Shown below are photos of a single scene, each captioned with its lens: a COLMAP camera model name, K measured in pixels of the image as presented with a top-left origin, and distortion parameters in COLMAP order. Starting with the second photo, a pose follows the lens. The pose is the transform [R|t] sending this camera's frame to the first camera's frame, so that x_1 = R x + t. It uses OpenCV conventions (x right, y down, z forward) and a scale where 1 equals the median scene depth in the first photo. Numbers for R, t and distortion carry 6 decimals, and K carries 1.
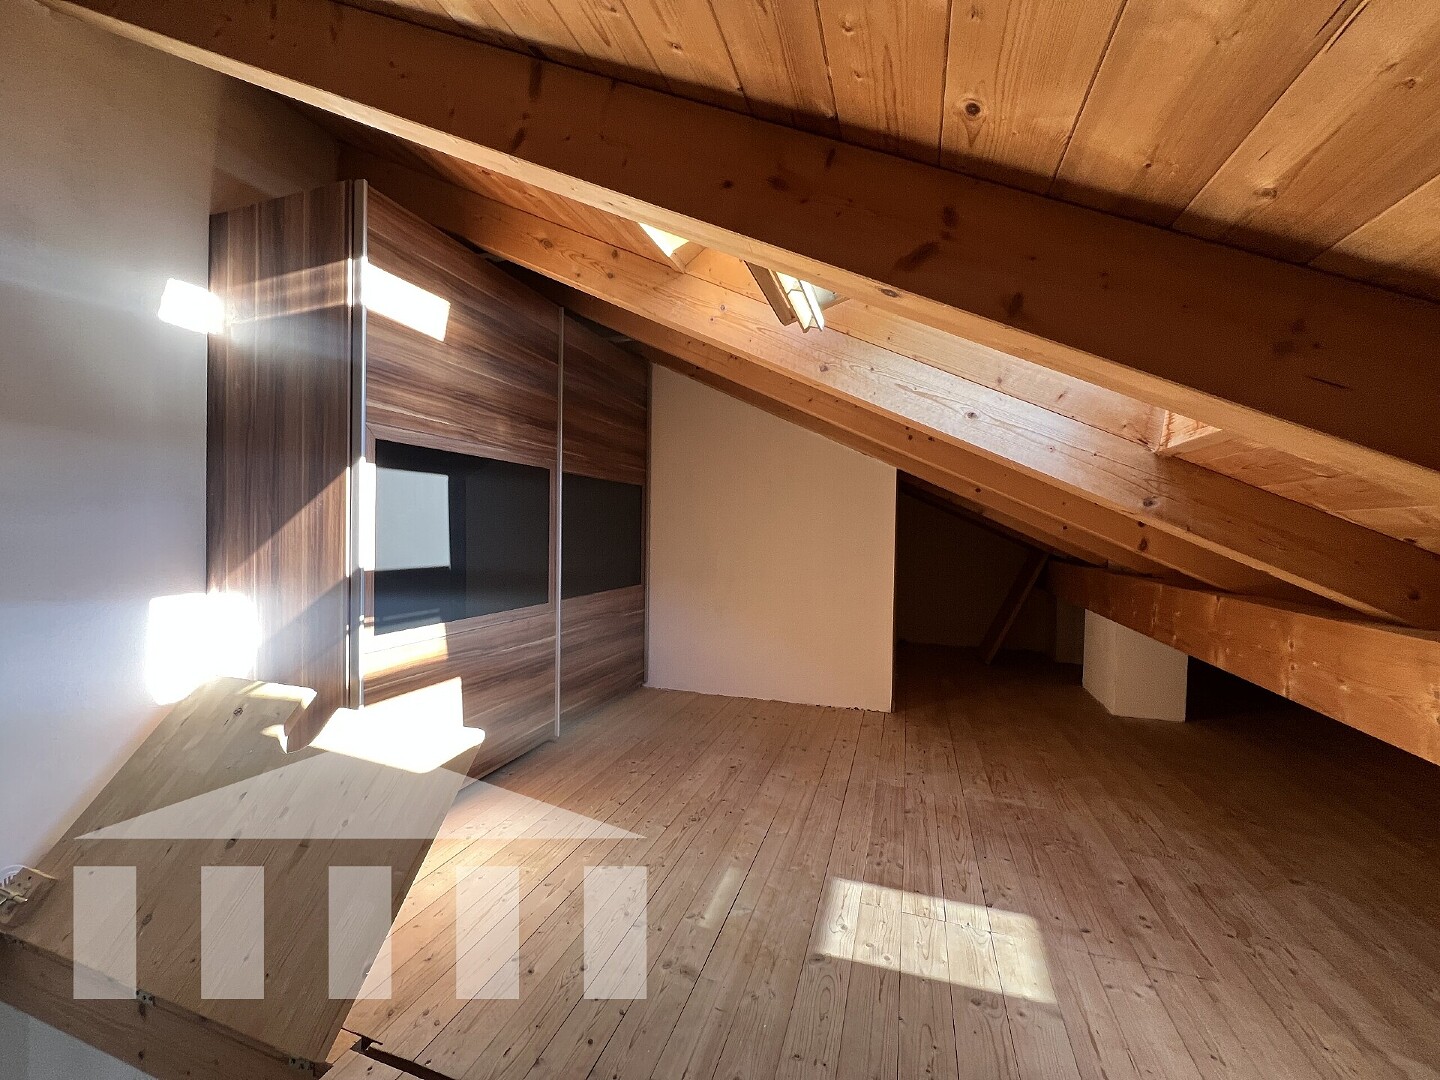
lens RADIAL K [[575.3, 0, 714.8], [0, 575.3, 539.0], [0, 0, 1]] dist [-0.003693, 0.001416]
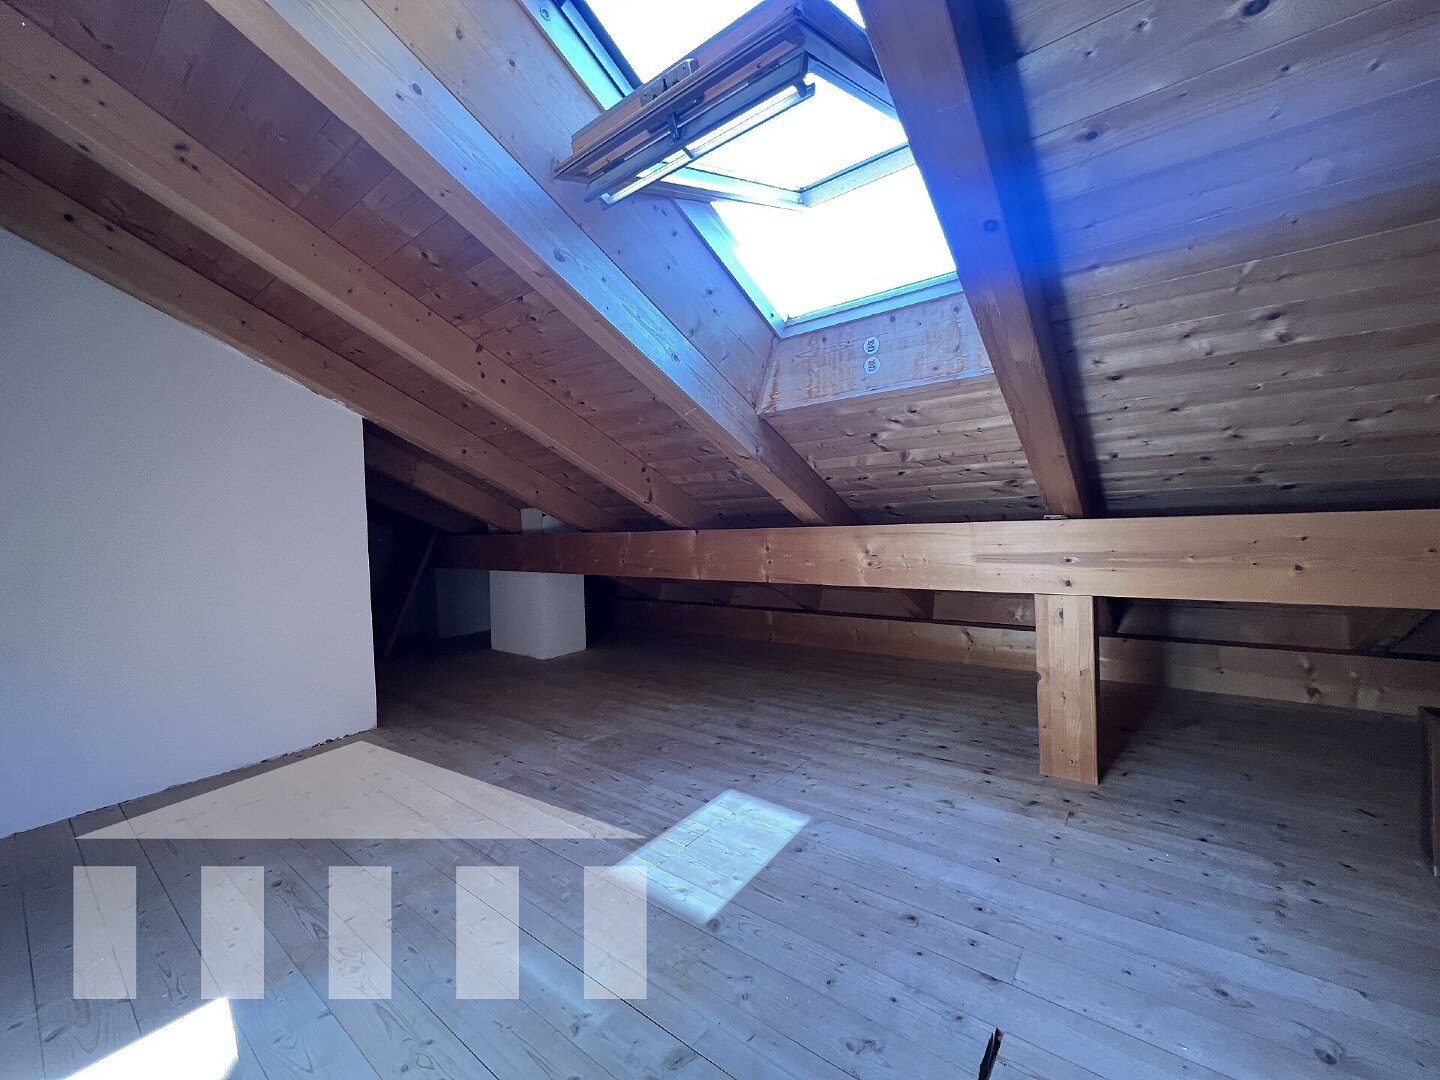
lens RADIAL K [[575.3, 0, 716.7], [0, 575.3, 537.8], [0, 0, 1]] dist [-0.003693, 0.001416]
pose [[0.330474, -0.057768, 0.942045, -0.539802], [0.060935, 0.997349, 0.039783, 0.078635], [-0.941846, 0.044256, 0.333118, 0.574240]]
